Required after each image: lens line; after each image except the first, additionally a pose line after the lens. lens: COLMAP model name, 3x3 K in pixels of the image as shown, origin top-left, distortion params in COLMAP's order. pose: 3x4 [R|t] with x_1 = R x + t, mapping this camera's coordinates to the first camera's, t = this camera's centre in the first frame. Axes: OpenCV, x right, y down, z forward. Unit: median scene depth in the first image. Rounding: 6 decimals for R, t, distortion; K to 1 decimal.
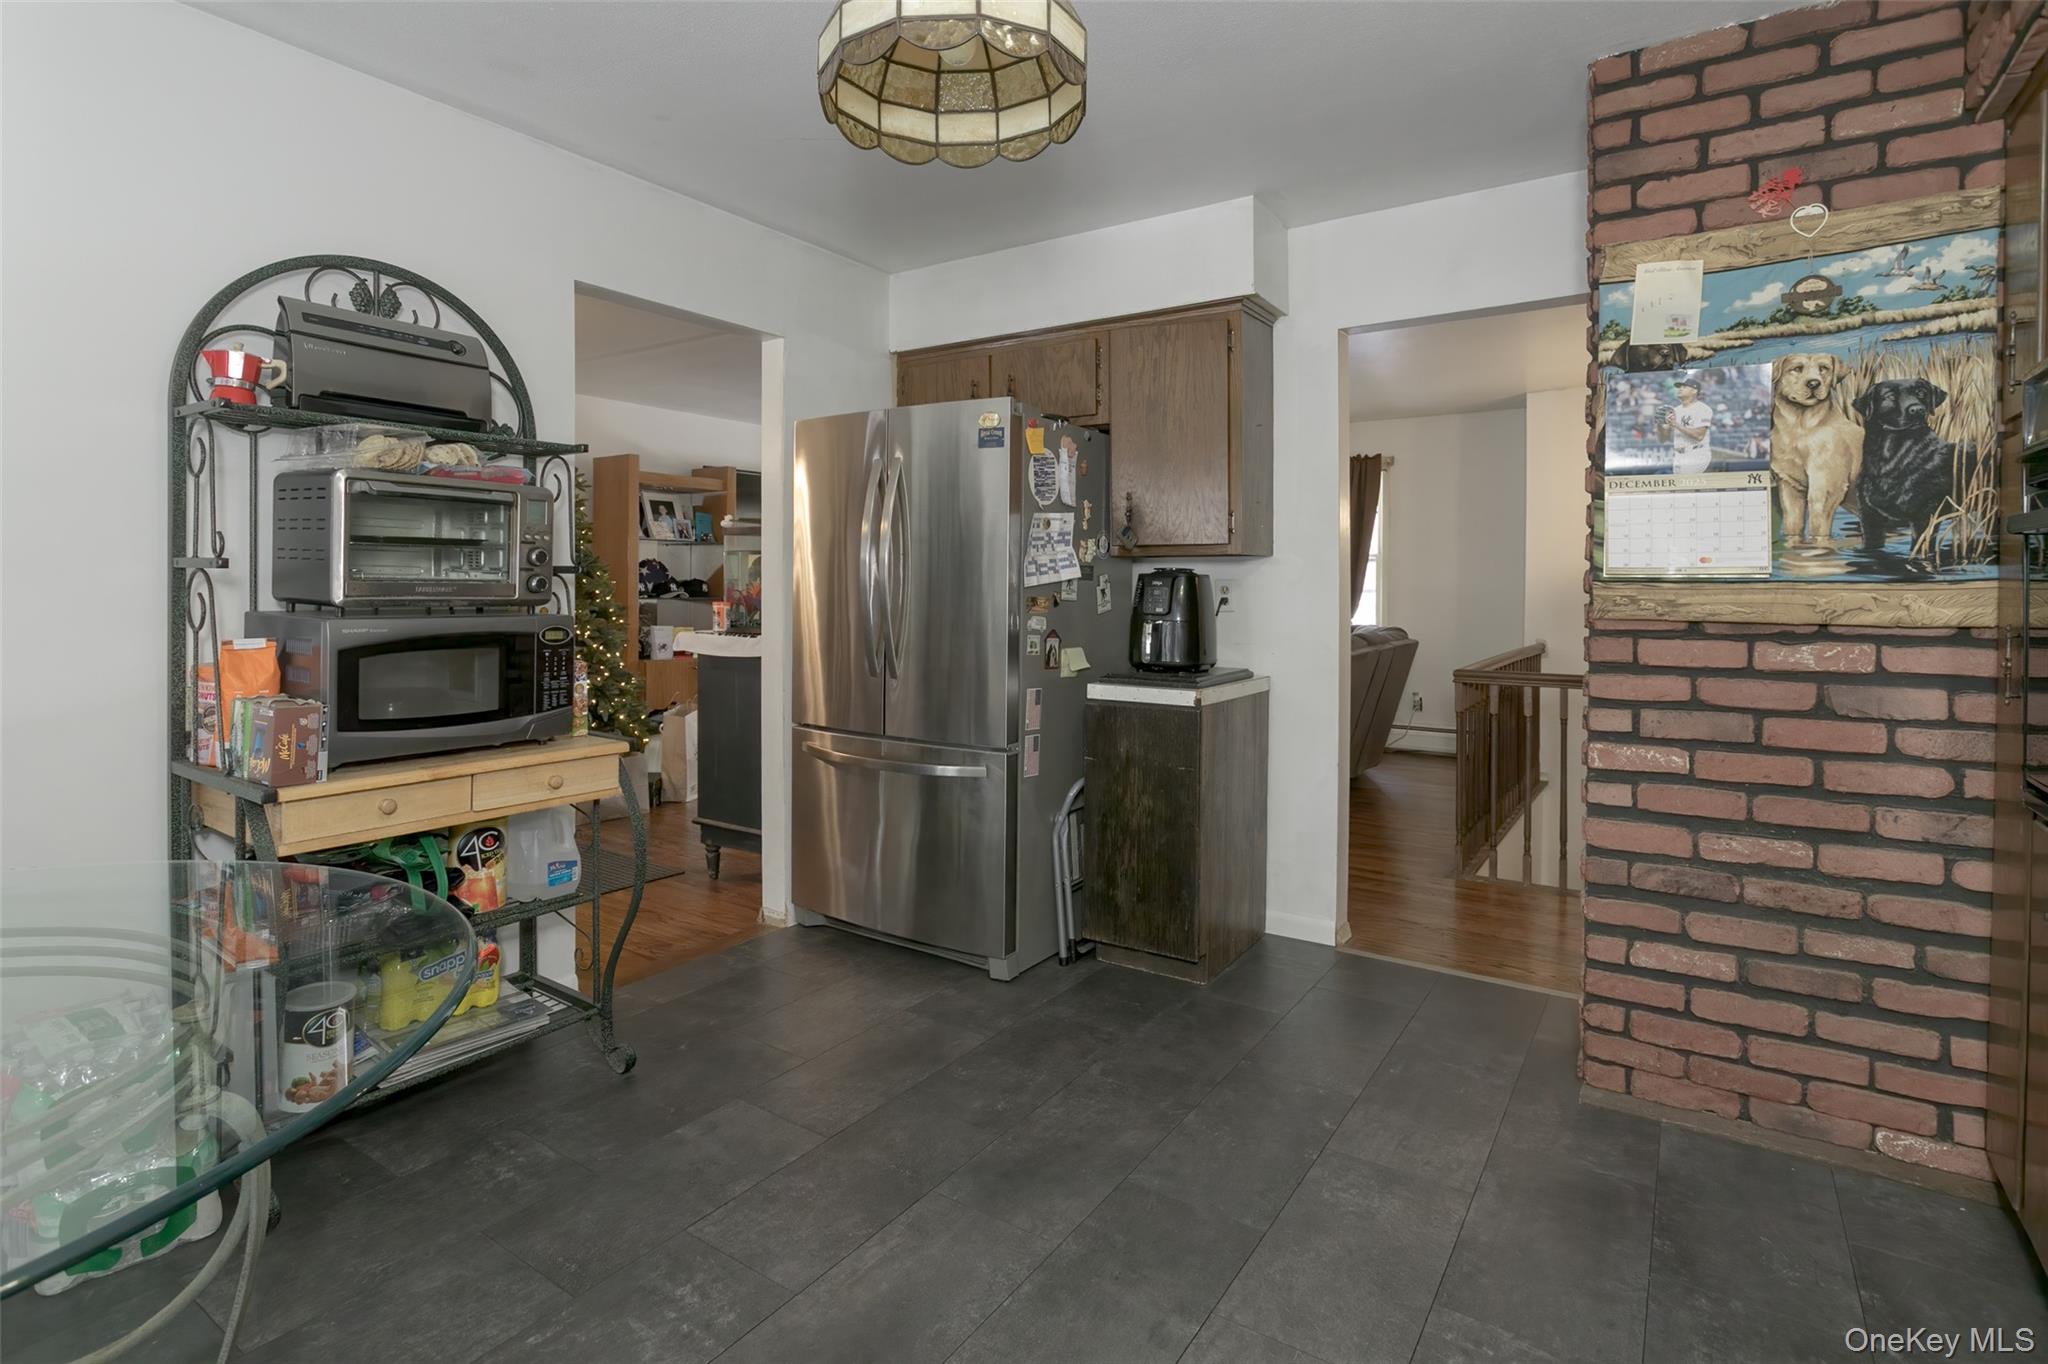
lens RADIAL K [[1025.6, 0, 1019.5], [0, 1025.6, 719.7], [0, 0, 1]] dist [0.000381, 0.000056]
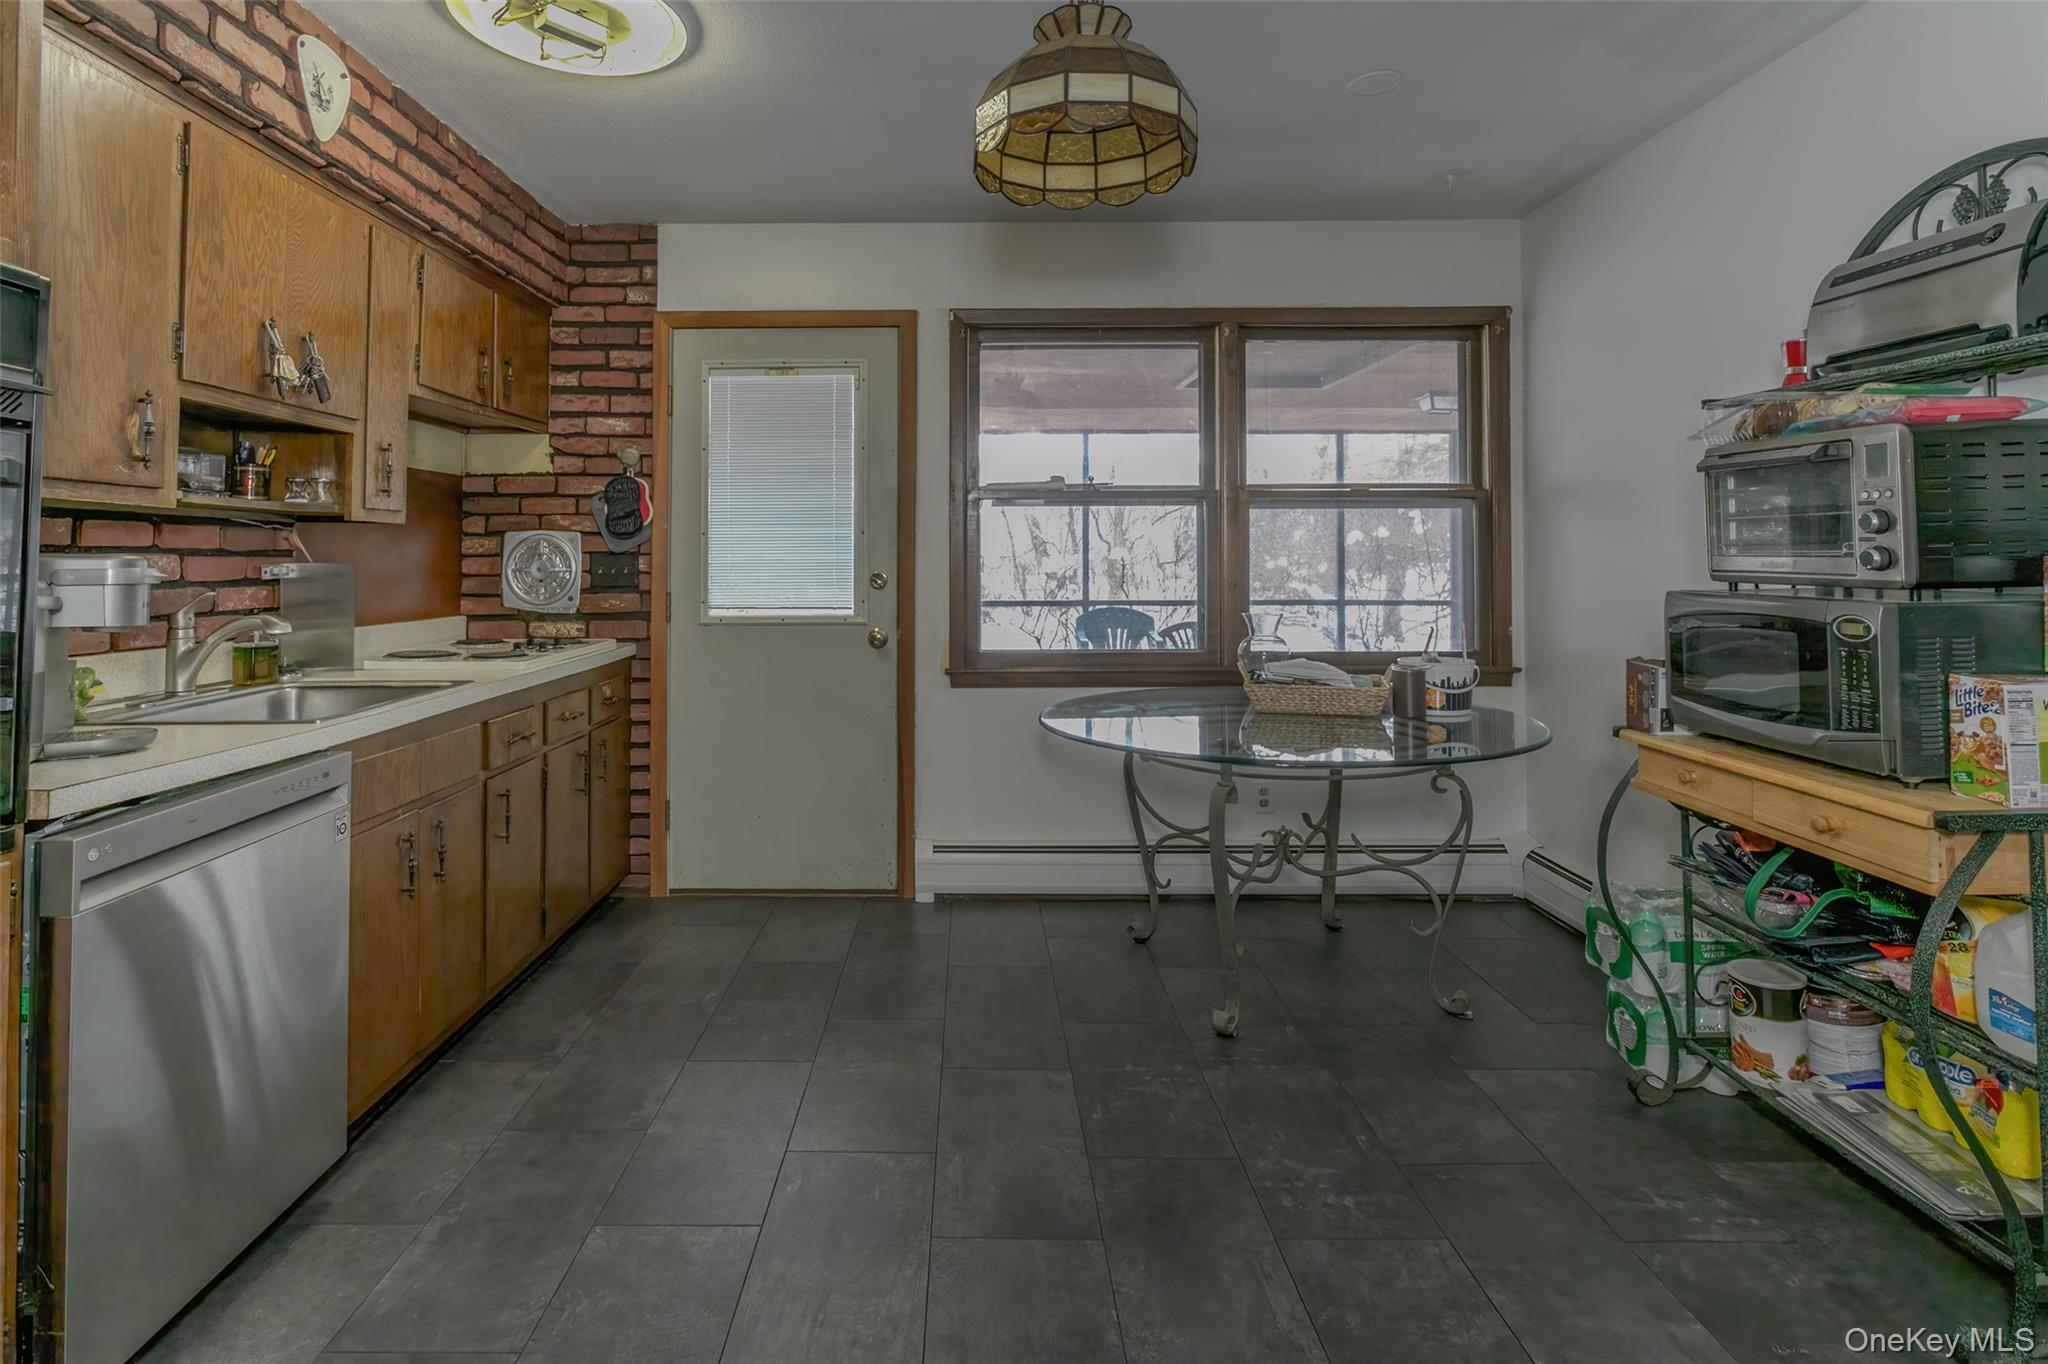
lens RADIAL K [[1105.0, 0, 1024.0], [0, 1105.0, 682.0], [0, 0, 1]] dist [0.000063, -0.000079]
pose [[-0.810528, 0.068132, -0.581723, 0.503779], [-0.073965, 0.973353, 0.217057, -0.180250], [0.581010, 0.218958, -0.783891, 1.337481]]
